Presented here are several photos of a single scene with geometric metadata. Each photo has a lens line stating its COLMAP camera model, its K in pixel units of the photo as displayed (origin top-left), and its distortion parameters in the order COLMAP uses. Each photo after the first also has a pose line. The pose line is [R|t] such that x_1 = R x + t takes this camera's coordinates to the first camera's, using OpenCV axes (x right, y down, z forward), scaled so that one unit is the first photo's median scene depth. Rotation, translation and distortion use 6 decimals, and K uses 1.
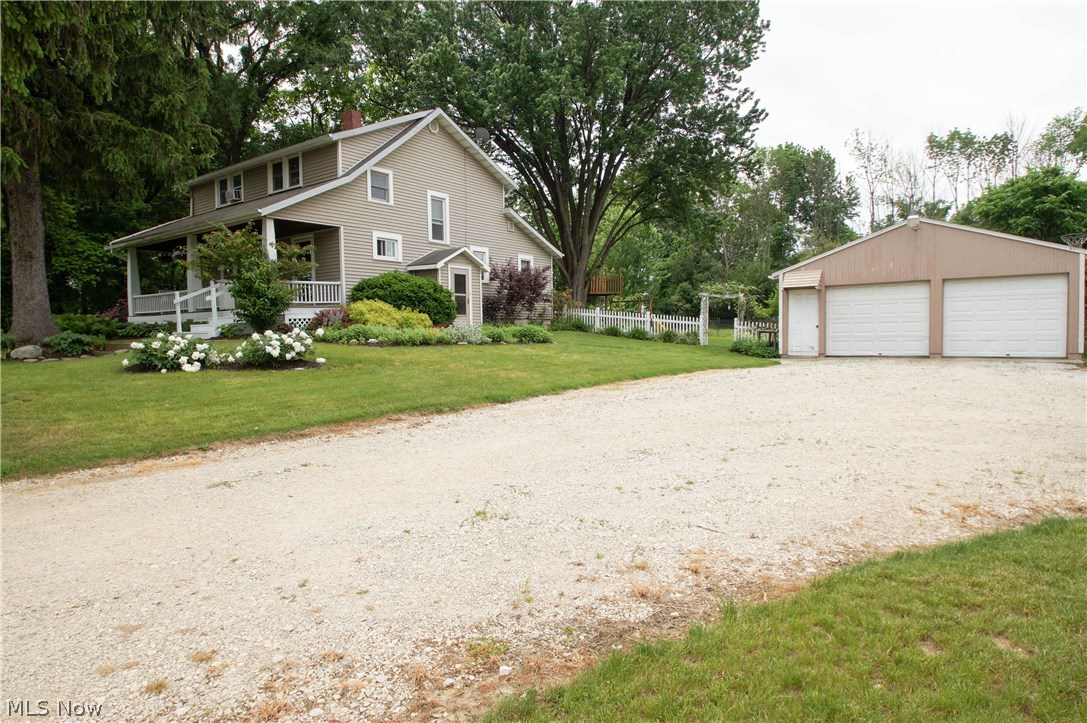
lens RADIAL K [[670.1, 0, 542.7], [0, 670.1, 362.7], [0, 0, 1]] dist [0.003638, 0.000827]
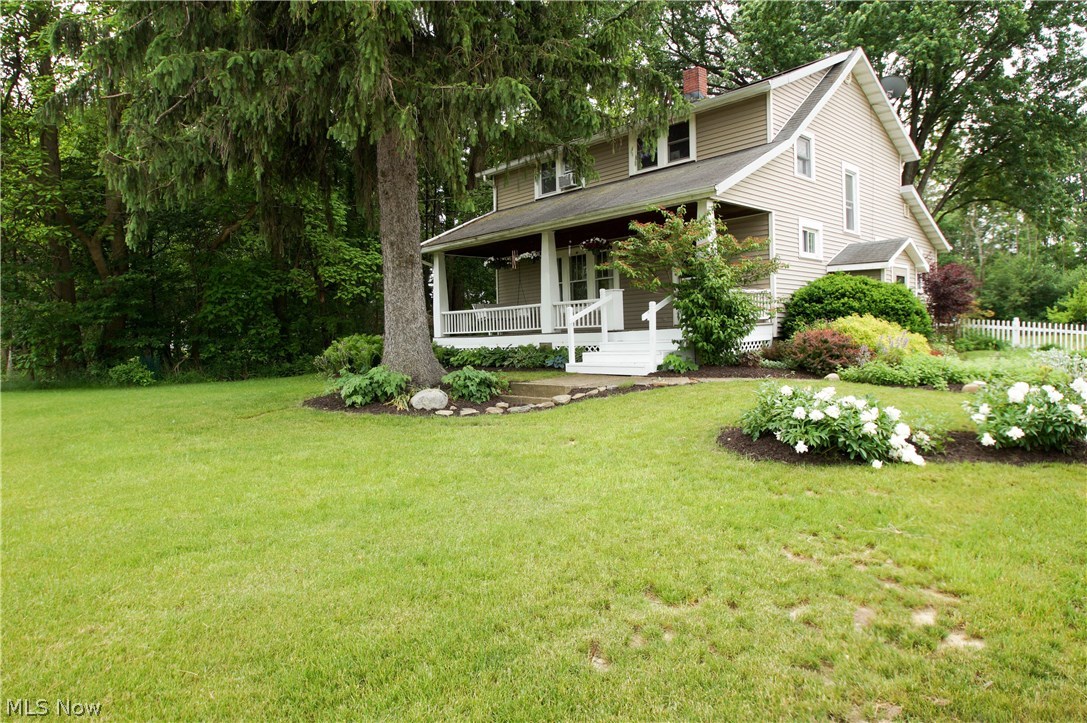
lens RADIAL K [[680.1, 0, 544.5], [0, 680.1, 356.9], [0, 0, 1]] dist [-0.009848, -0.000349]
pose [[0.990454, -0.004047, -0.137784, -0.419252], [0.001582, 0.999837, -0.017996, -0.035057], [0.137834, 0.017606, 0.990299, 0.246199]]
